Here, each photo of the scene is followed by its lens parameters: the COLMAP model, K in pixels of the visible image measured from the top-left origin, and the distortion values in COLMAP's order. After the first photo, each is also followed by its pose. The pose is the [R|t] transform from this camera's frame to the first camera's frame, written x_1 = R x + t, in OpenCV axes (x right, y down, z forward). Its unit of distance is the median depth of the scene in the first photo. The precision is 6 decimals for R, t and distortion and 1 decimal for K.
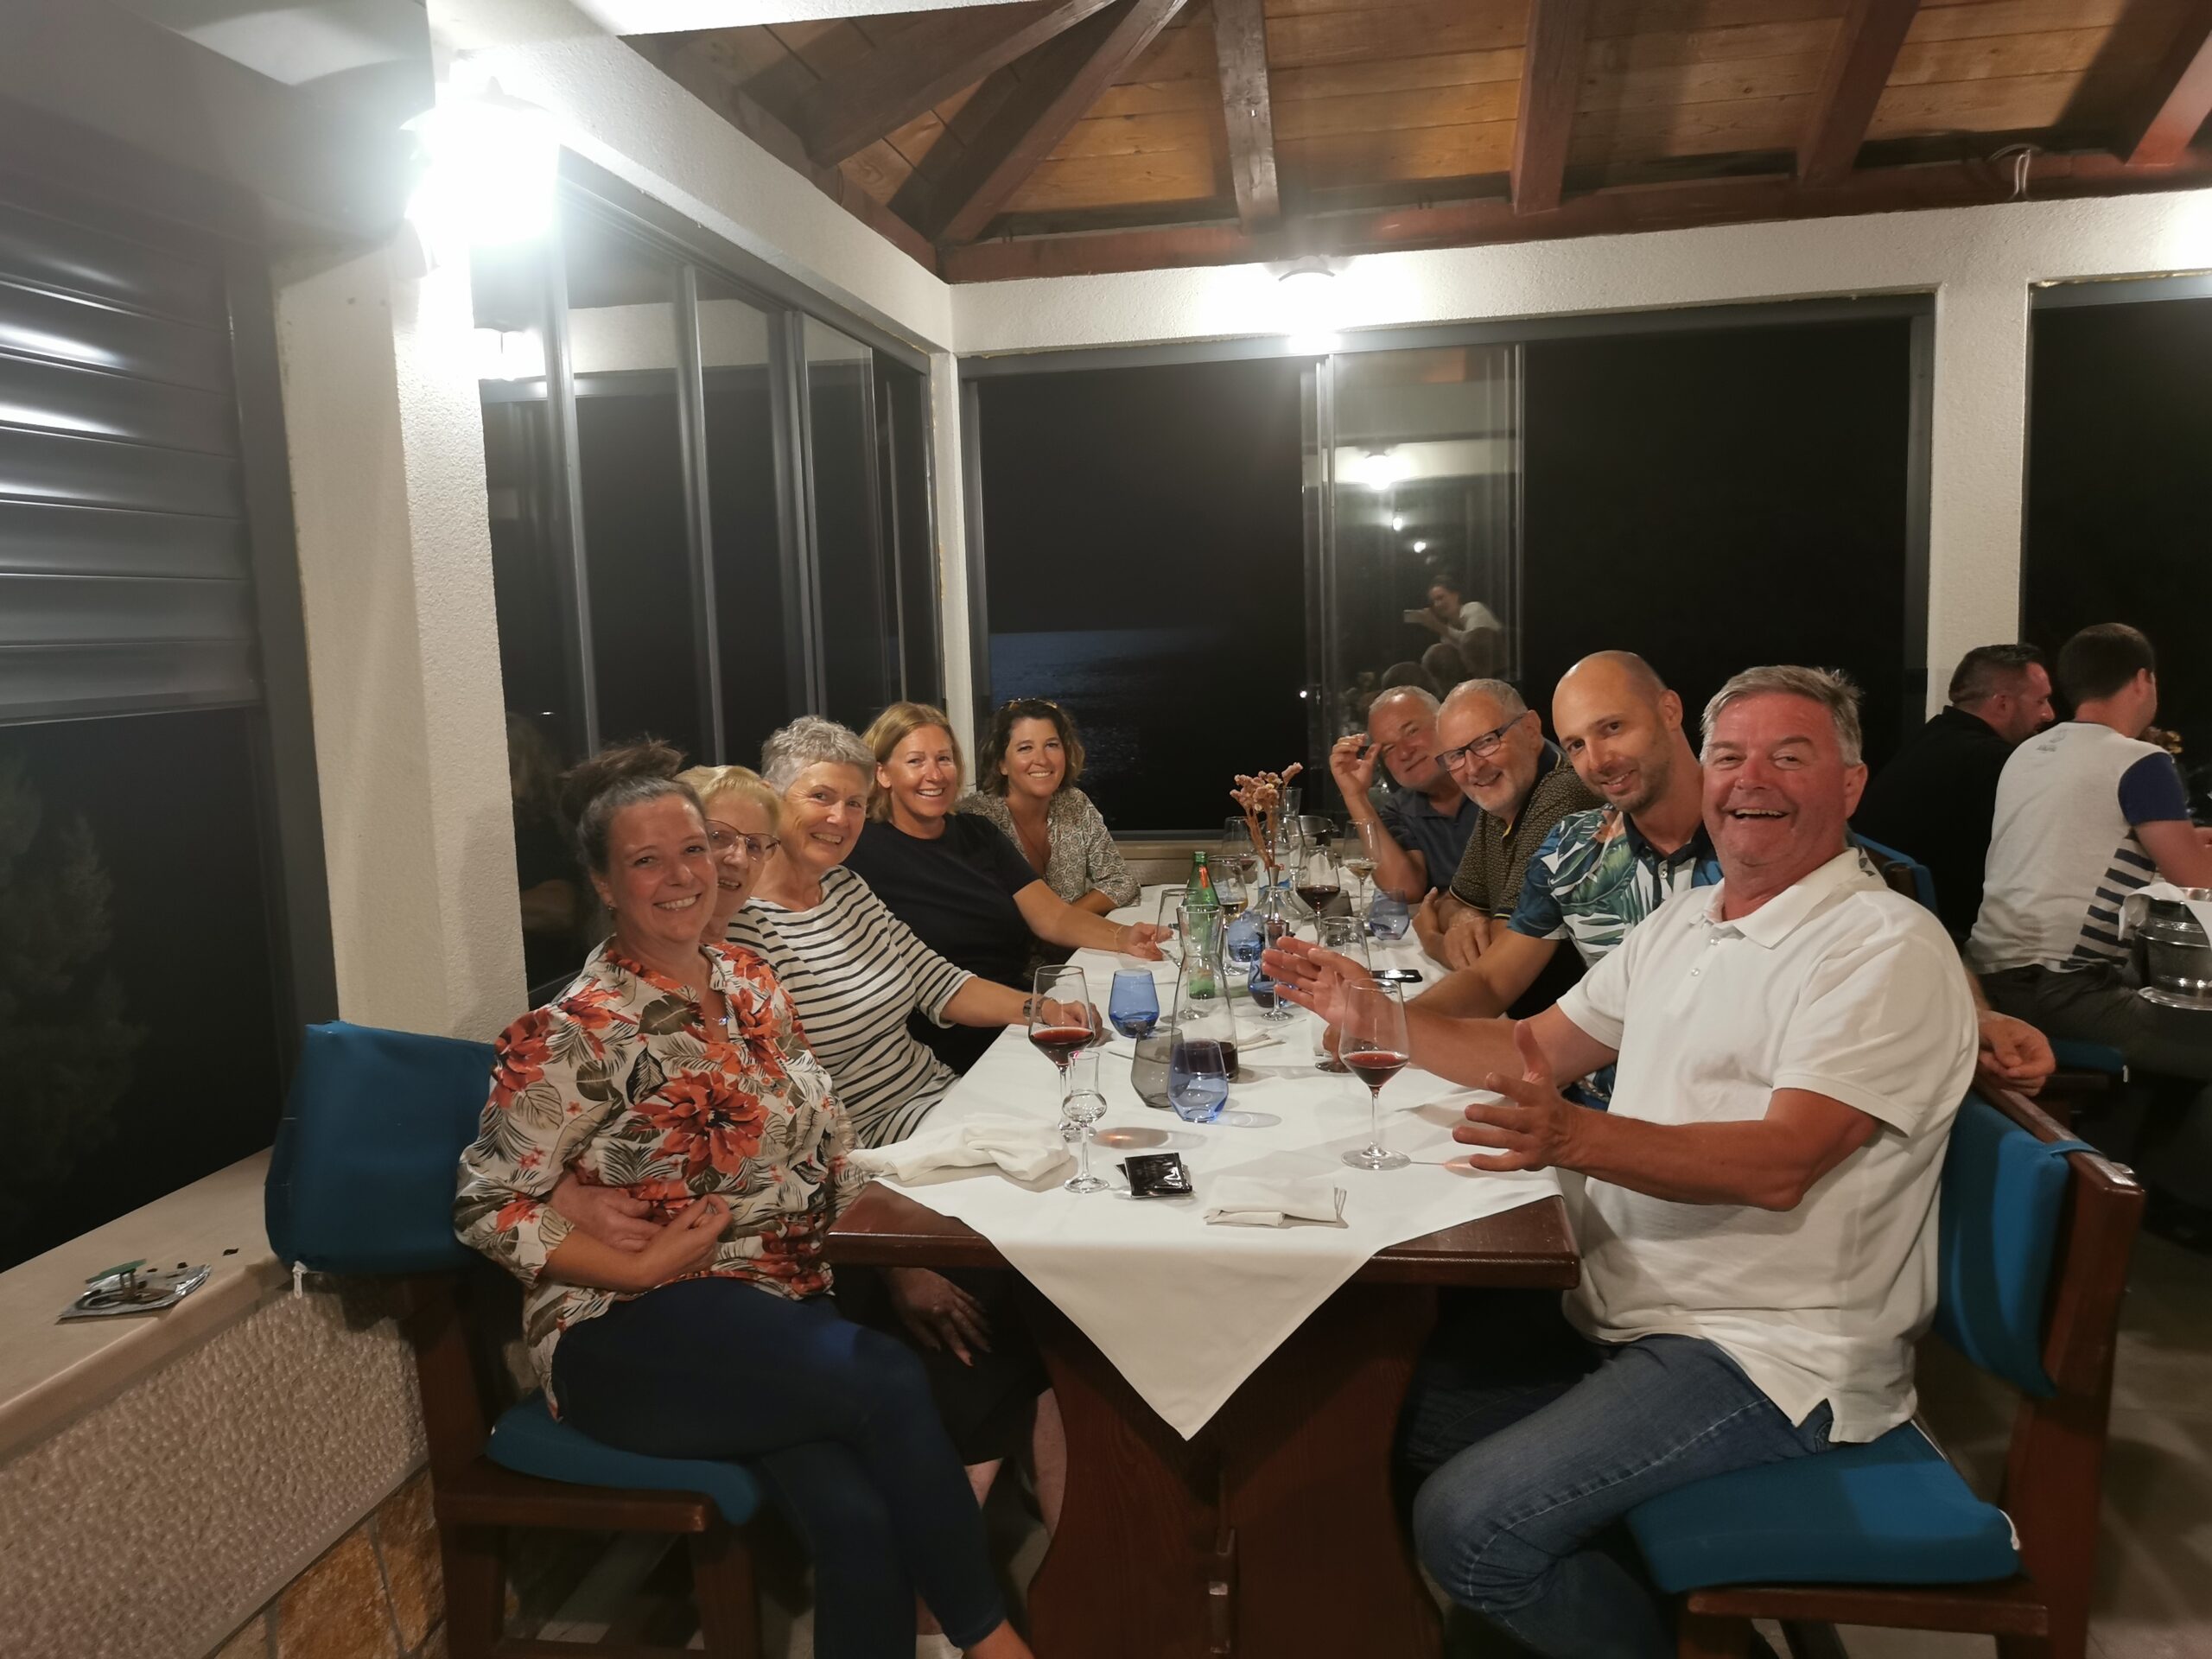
lens RADIAL K [[1725.1, 0, 1101.9], [0, 1725.1, 830.7], [0, 0, 1]] dist [0.033023, -0.018432]
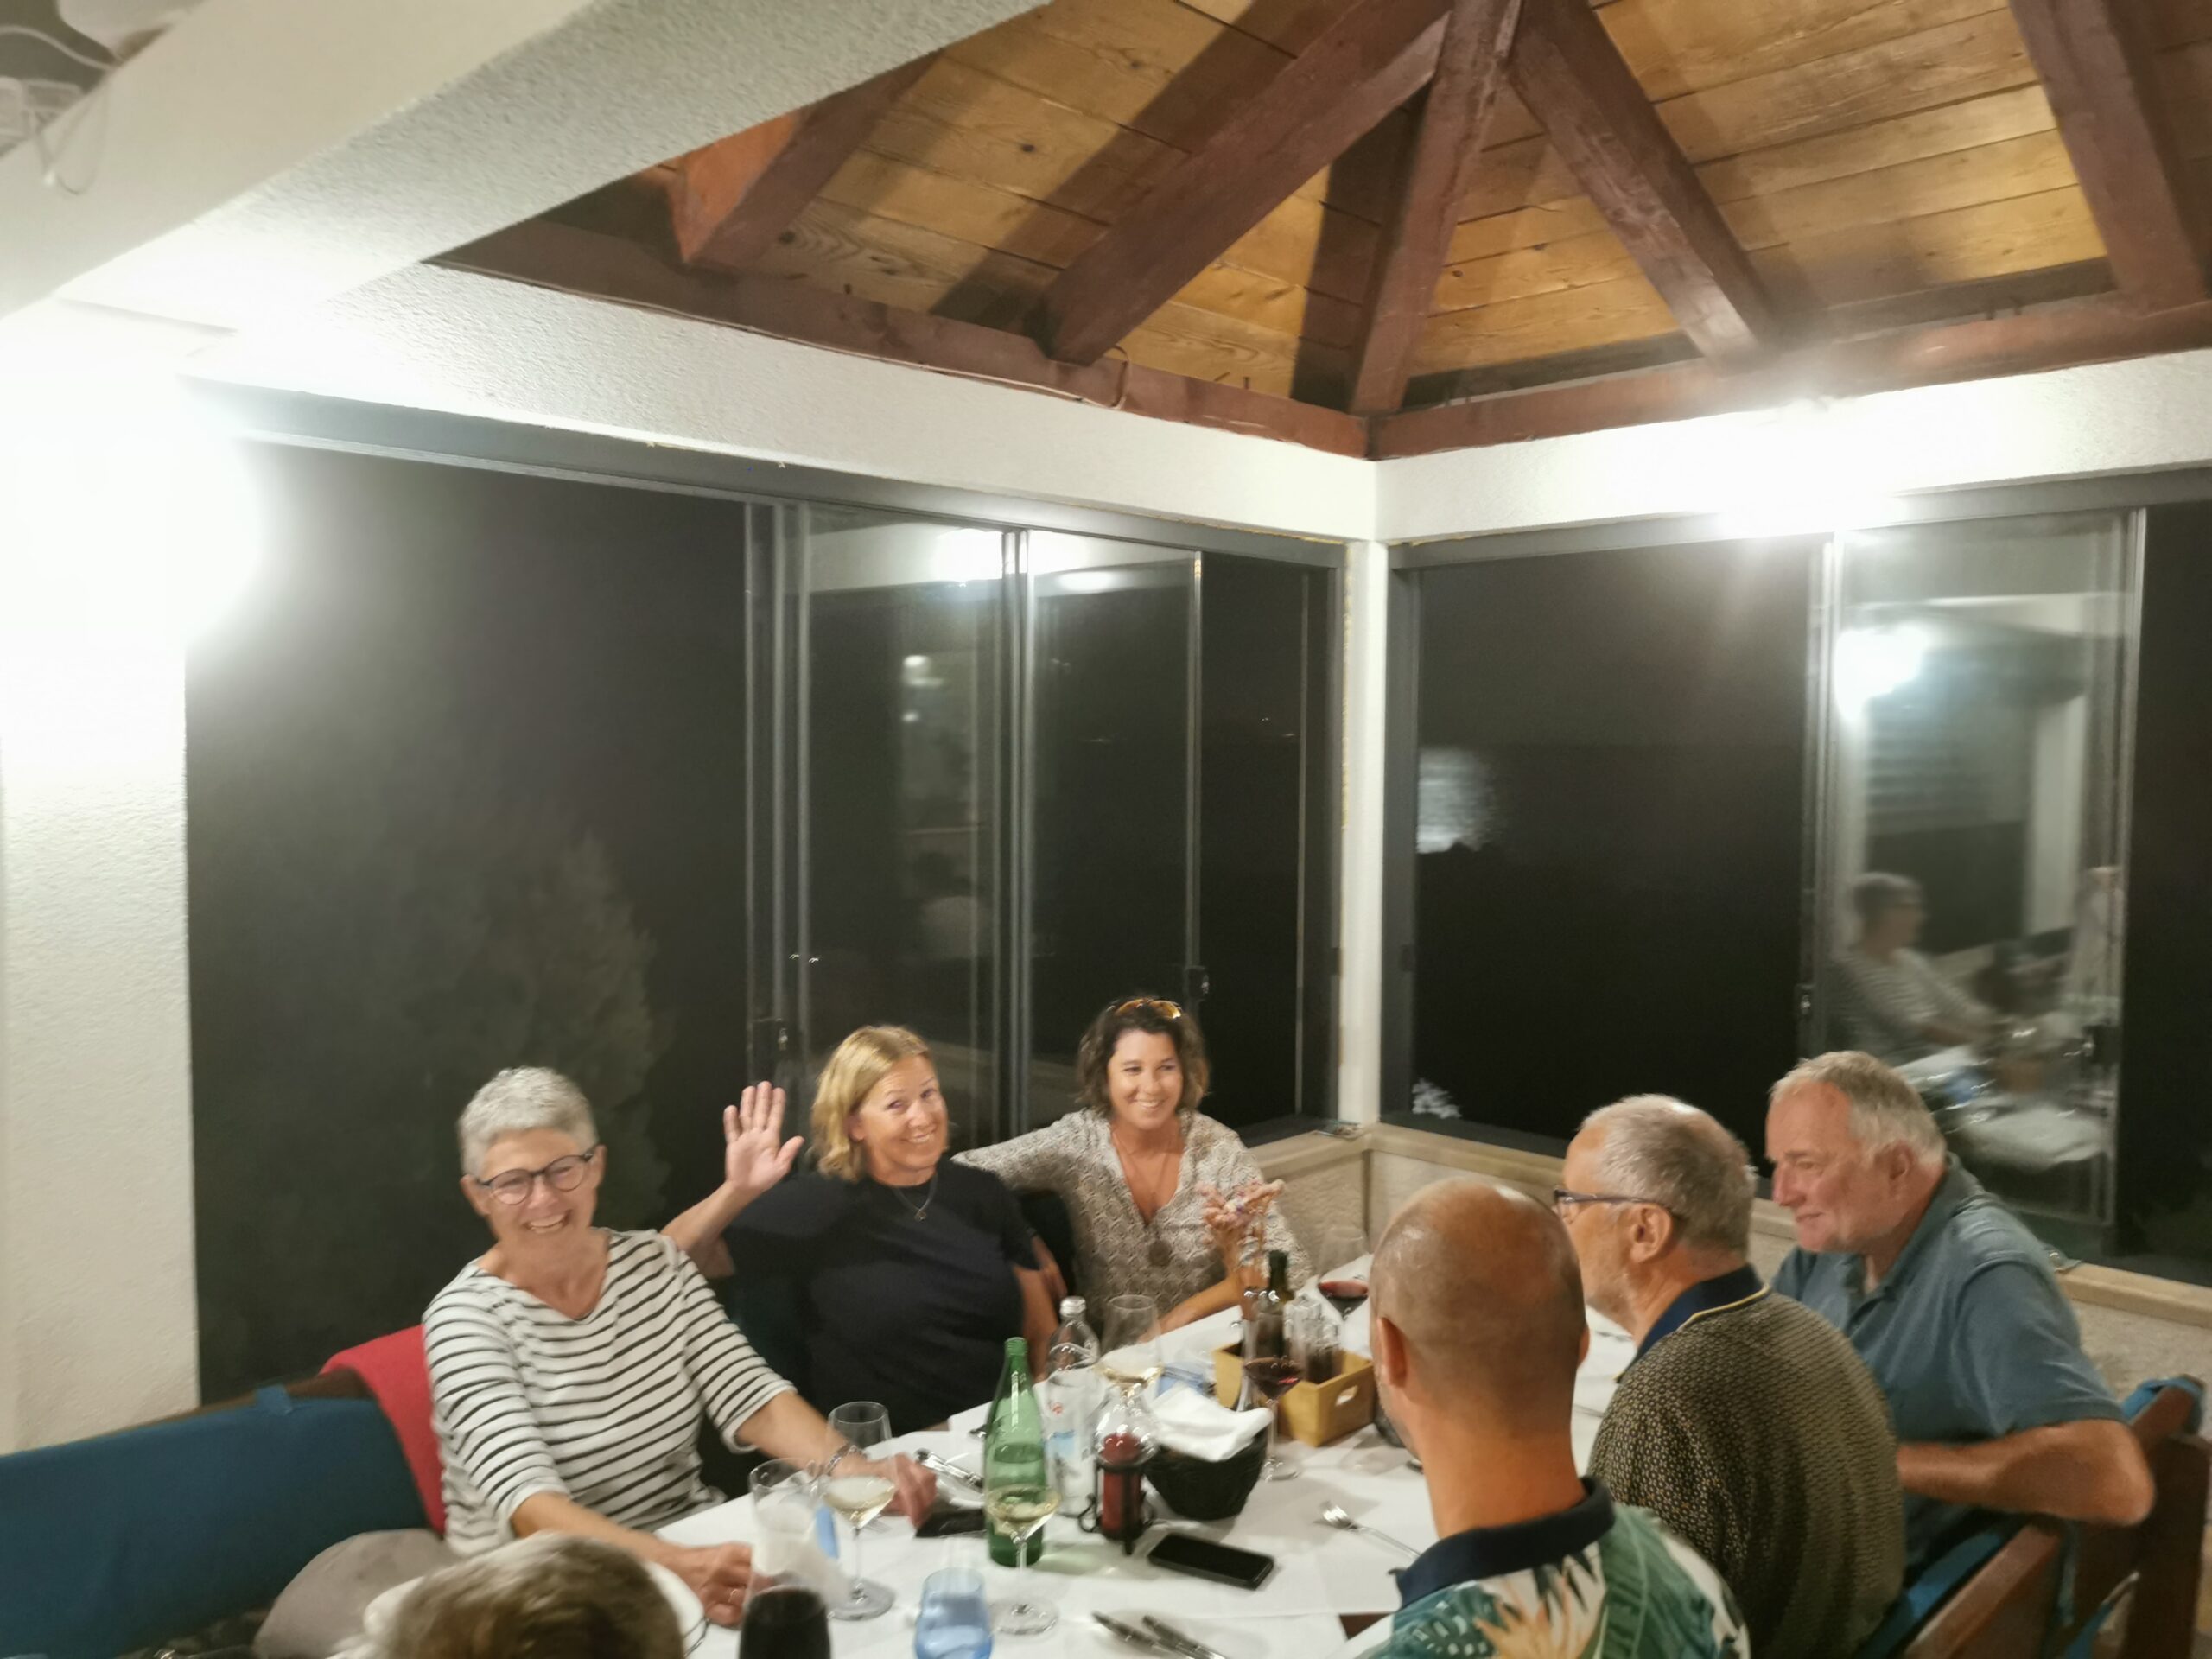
lens RADIAL K [[1725.1, 0, 1114.3], [0, 1725.1, 821.7], [0, 0, 1]] dist [0.033023, -0.018432]
pose [[0.814874, 0.069652, -0.575438, 0.316569], [-0.102732, 0.994392, -0.025115, -0.111535], [0.570462, 0.079581, 0.817460, 0.264428]]
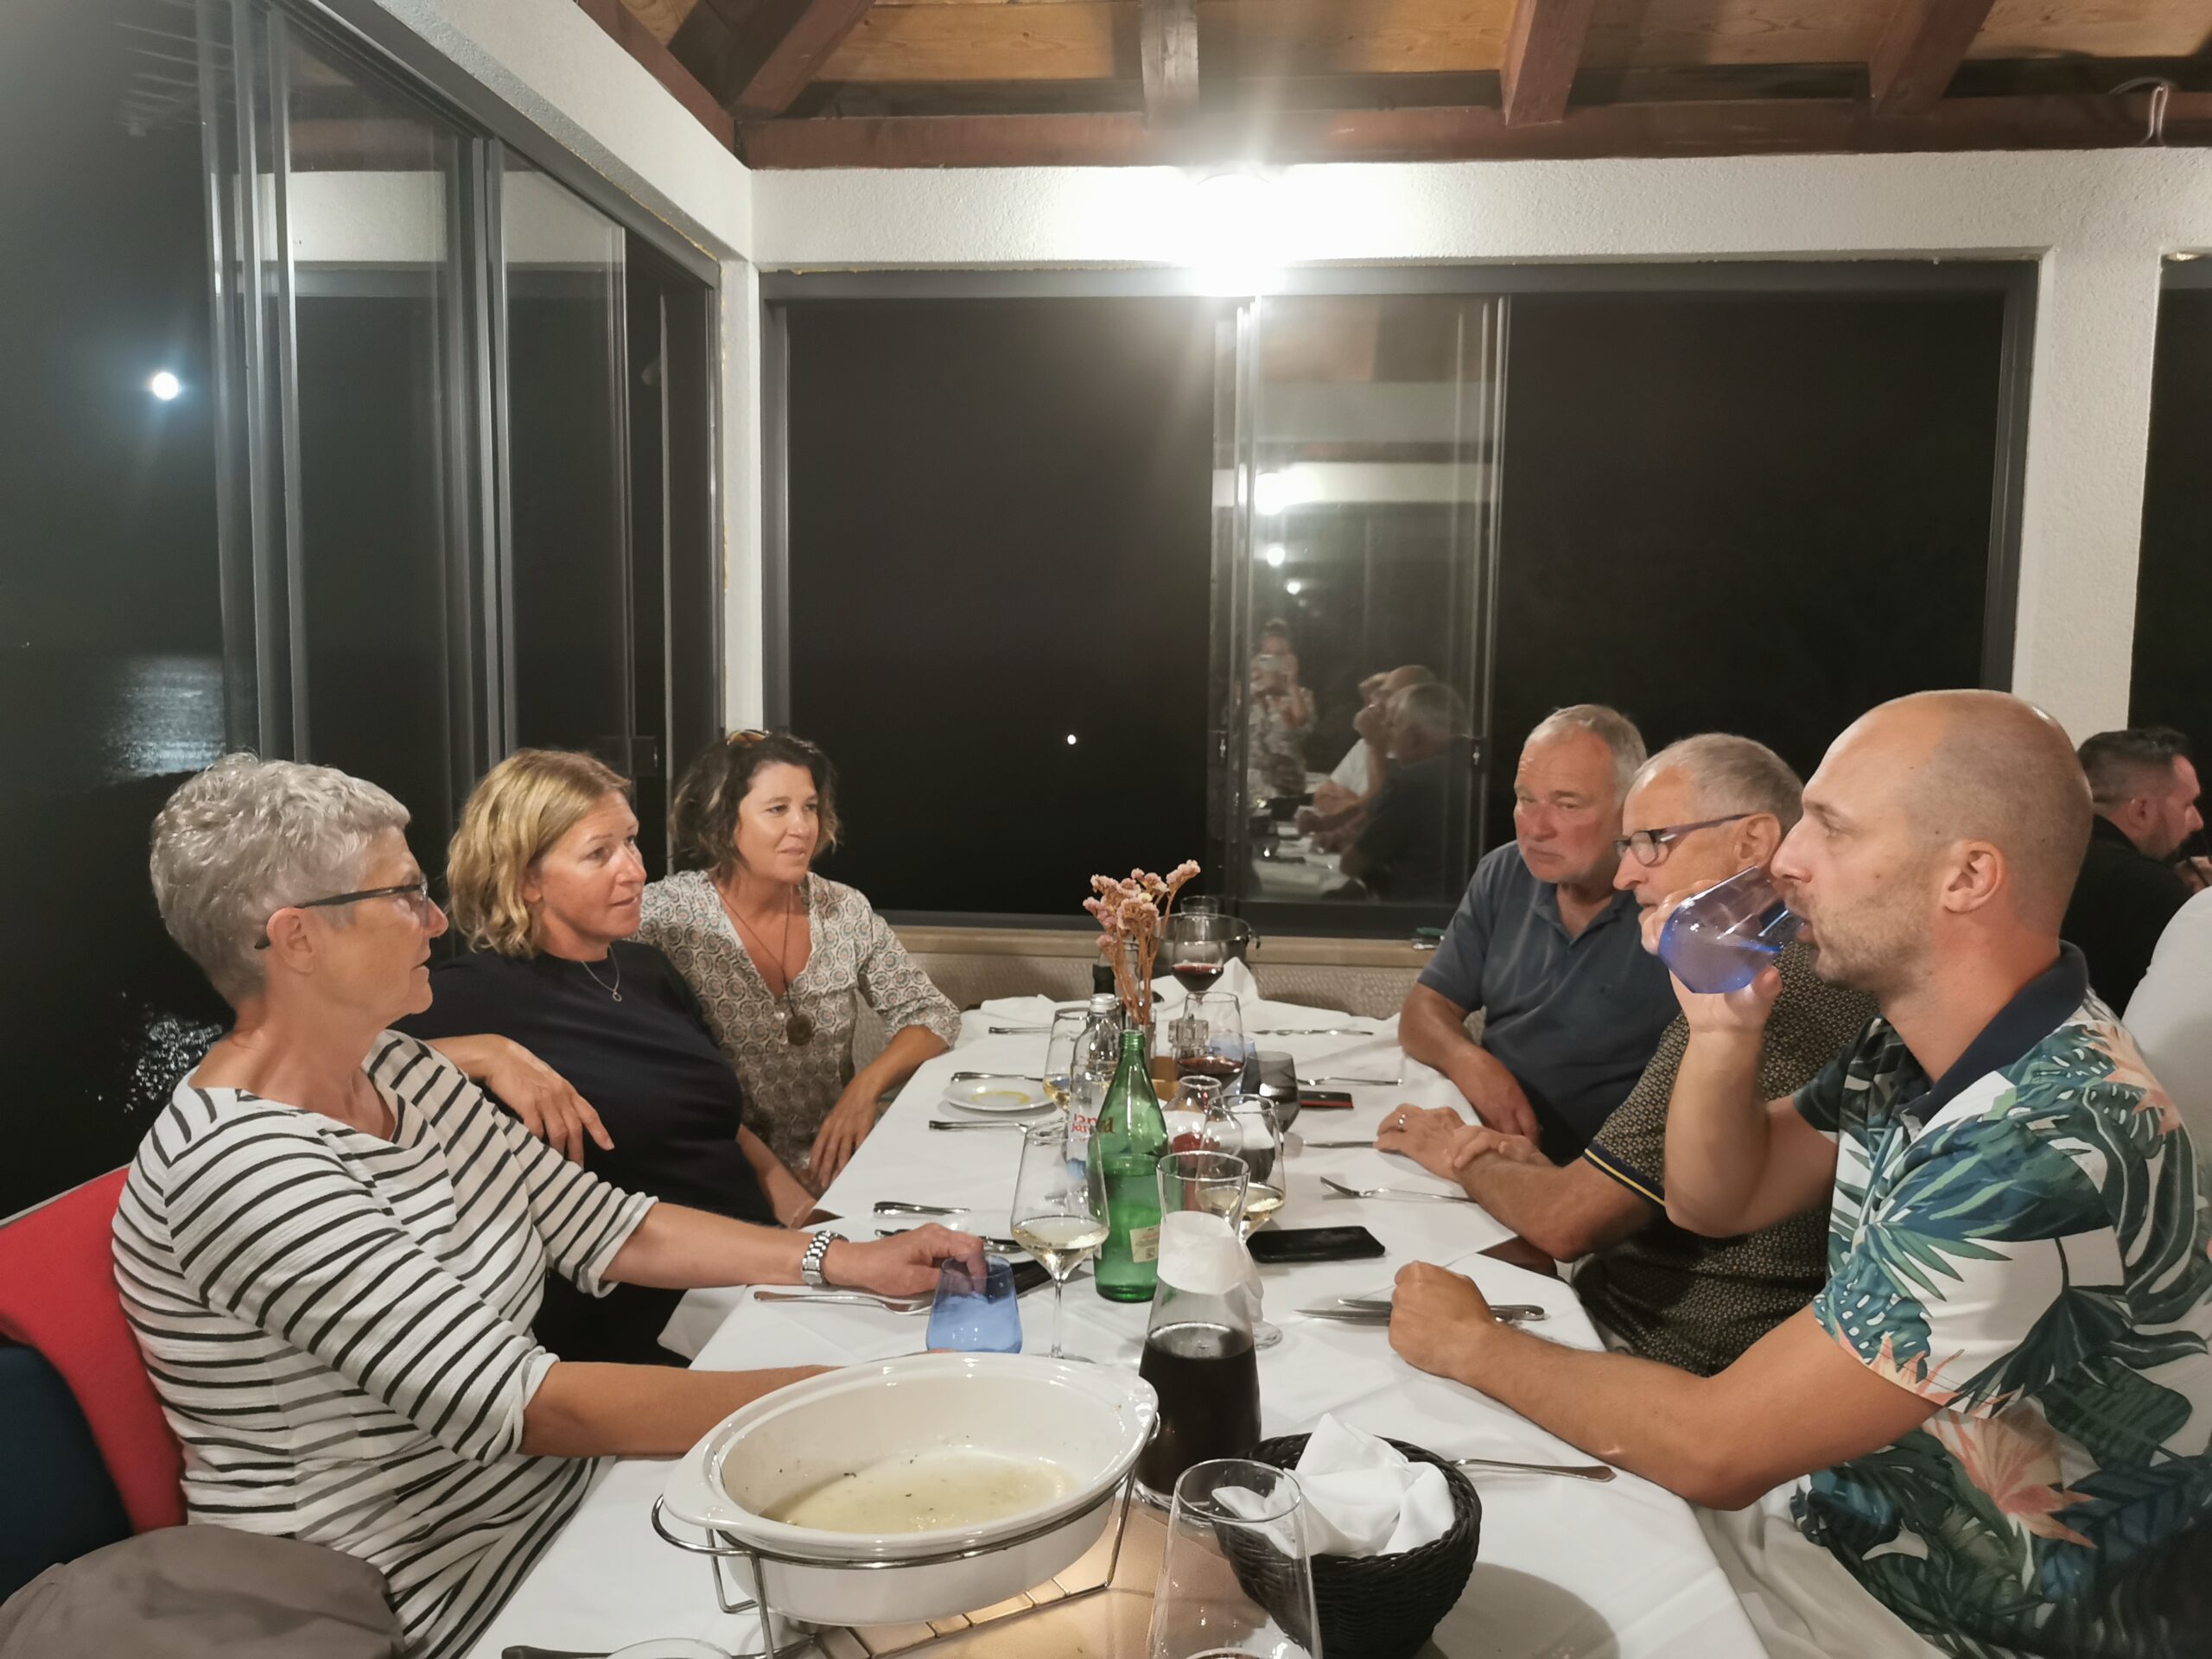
lens RADIAL K [[1725.1, 0, 1124.1], [0, 1725.1, 816.0], [0, 0, 1]] dist [0.033023, -0.018432]
pose [[0.996388, 0.042958, 0.073251, 0.029563], [-0.040723, 0.998666, -0.031731, -0.023097], [-0.074516, 0.028634, 0.996809, 0.266150]]
